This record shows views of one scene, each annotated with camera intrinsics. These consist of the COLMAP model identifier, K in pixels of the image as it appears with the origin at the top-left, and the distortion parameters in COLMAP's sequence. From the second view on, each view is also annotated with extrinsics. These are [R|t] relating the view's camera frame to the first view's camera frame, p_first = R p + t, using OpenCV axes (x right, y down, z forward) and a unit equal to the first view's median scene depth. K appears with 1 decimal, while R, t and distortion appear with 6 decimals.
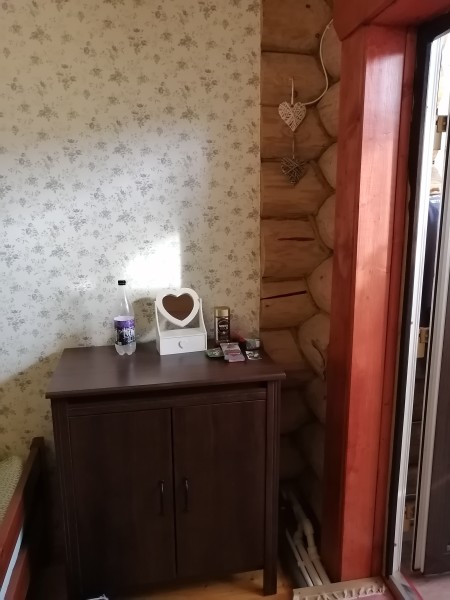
lens RADIAL K [[469.3, 0, 225.0], [0, 469.3, 300.0], [0, 0, 1]] dist [-0.009525, -0.000685]
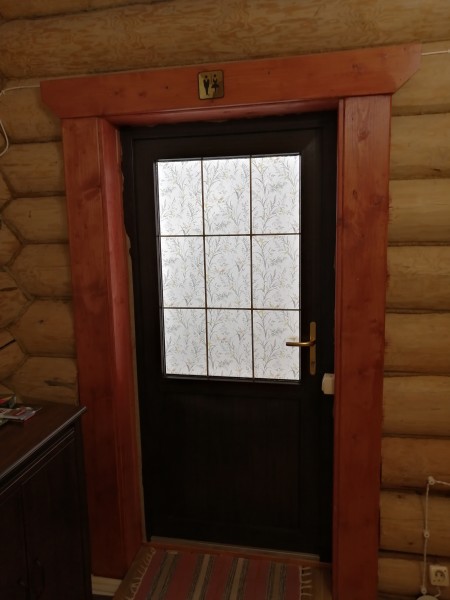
lens RADIAL K [[469.3, 0, 225.0], [0, 469.3, 300.0], [0, 0, 1]] dist [-0.009525, -0.000685]
pose [[0.358242, -0.128576, 0.924733, -0.682119], [0.212235, 0.975756, 0.053451, -0.070413], [-0.909186, 0.177113, 0.376845, 0.229243]]
